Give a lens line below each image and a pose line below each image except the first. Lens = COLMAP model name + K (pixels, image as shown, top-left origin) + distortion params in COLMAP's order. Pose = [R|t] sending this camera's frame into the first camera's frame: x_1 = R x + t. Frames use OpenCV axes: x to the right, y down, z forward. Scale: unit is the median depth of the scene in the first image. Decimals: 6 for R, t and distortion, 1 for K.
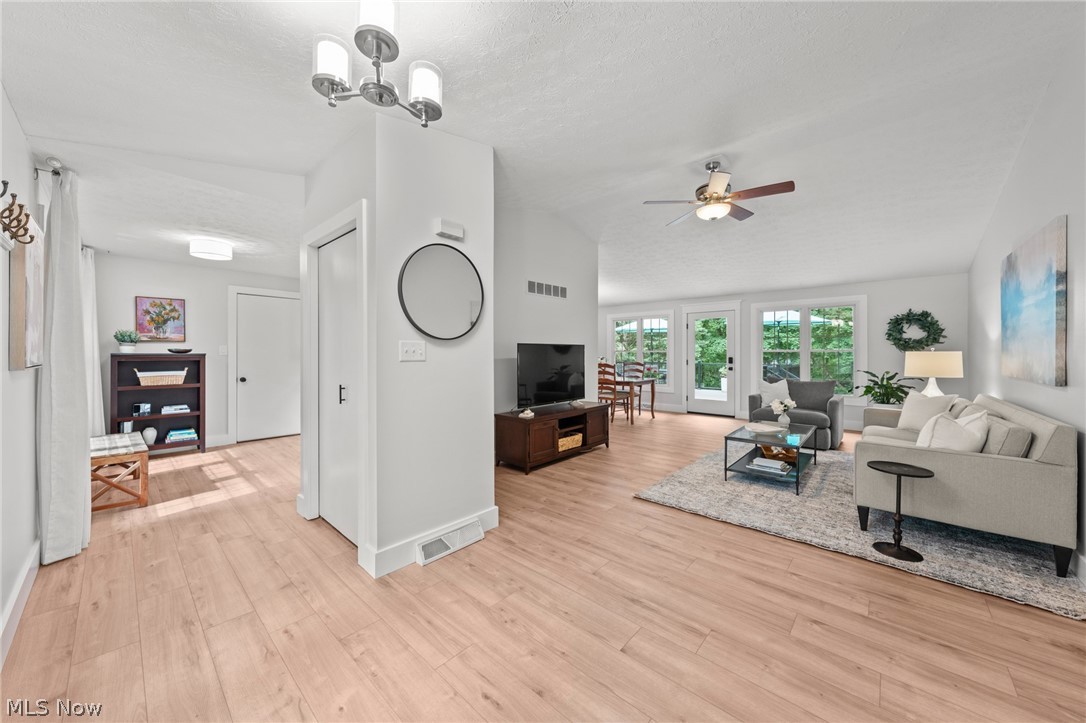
lens RADIAL K [[389.0, 0, 546.2], [0, 389.0, 353.0], [0, 0, 1]] dist [-0.001123, -0.000013]
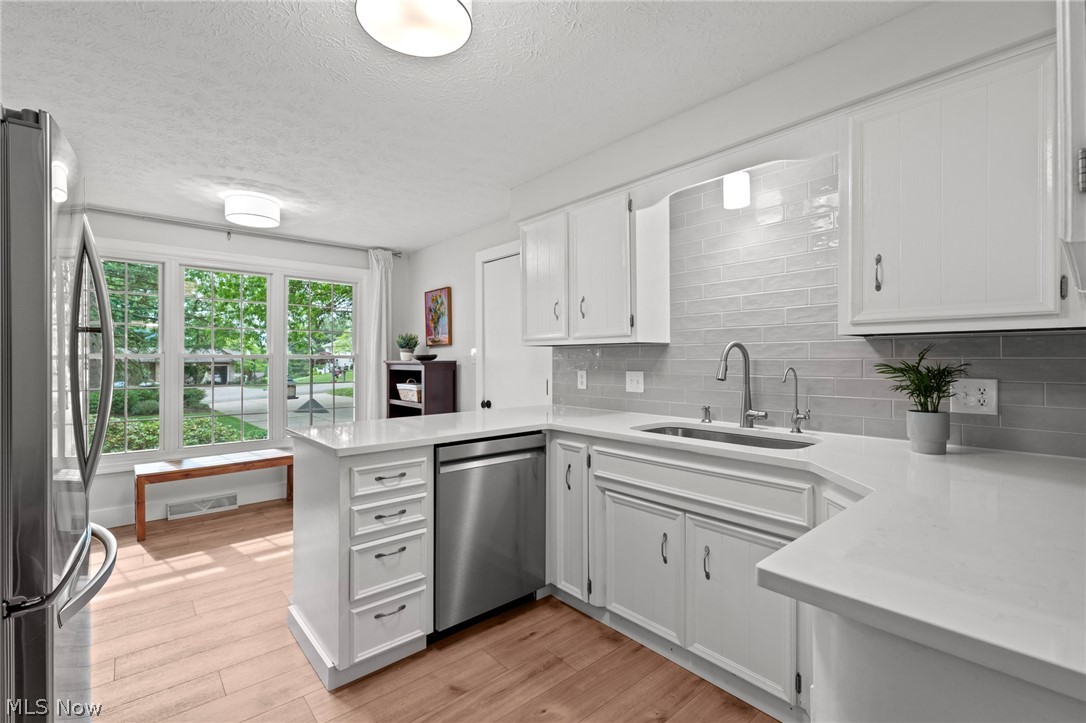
lens RADIAL K [[477.8, 0, 543.8], [0, 477.8, 357.2], [0, 0, 1]] dist [-0.002313, 0.000089]
pose [[-0.127165, -0.006566, -0.991860, -0.066340], [0.002029, 0.999974, -0.006879, 0.002020], [0.991880, -0.002887, -0.127148, 1.471983]]
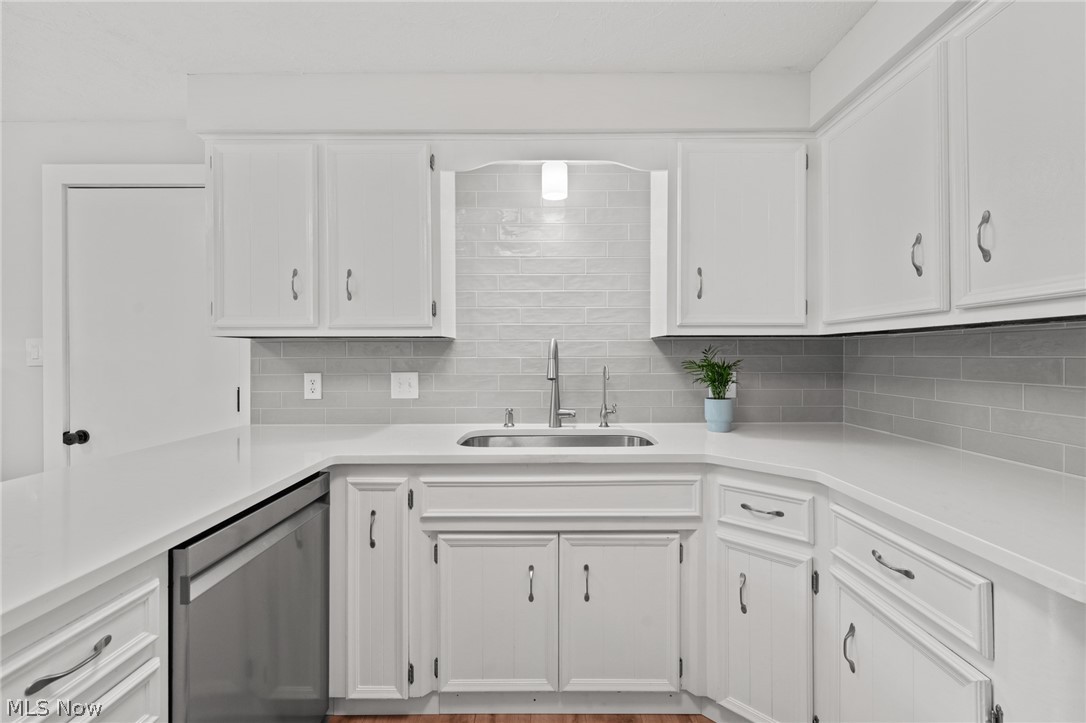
lens RADIAL K [[456.6, 0, 544.1], [0, 456.6, 357.2], [0, 0, 1]] dist [-0.001899, -0.000170]
pose [[0.662762, -0.004848, -0.748815, -0.253559], [0.005197, 0.999985, -0.001875, 0.002099], [0.748812, -0.002649, 0.662777, 1.296732]]
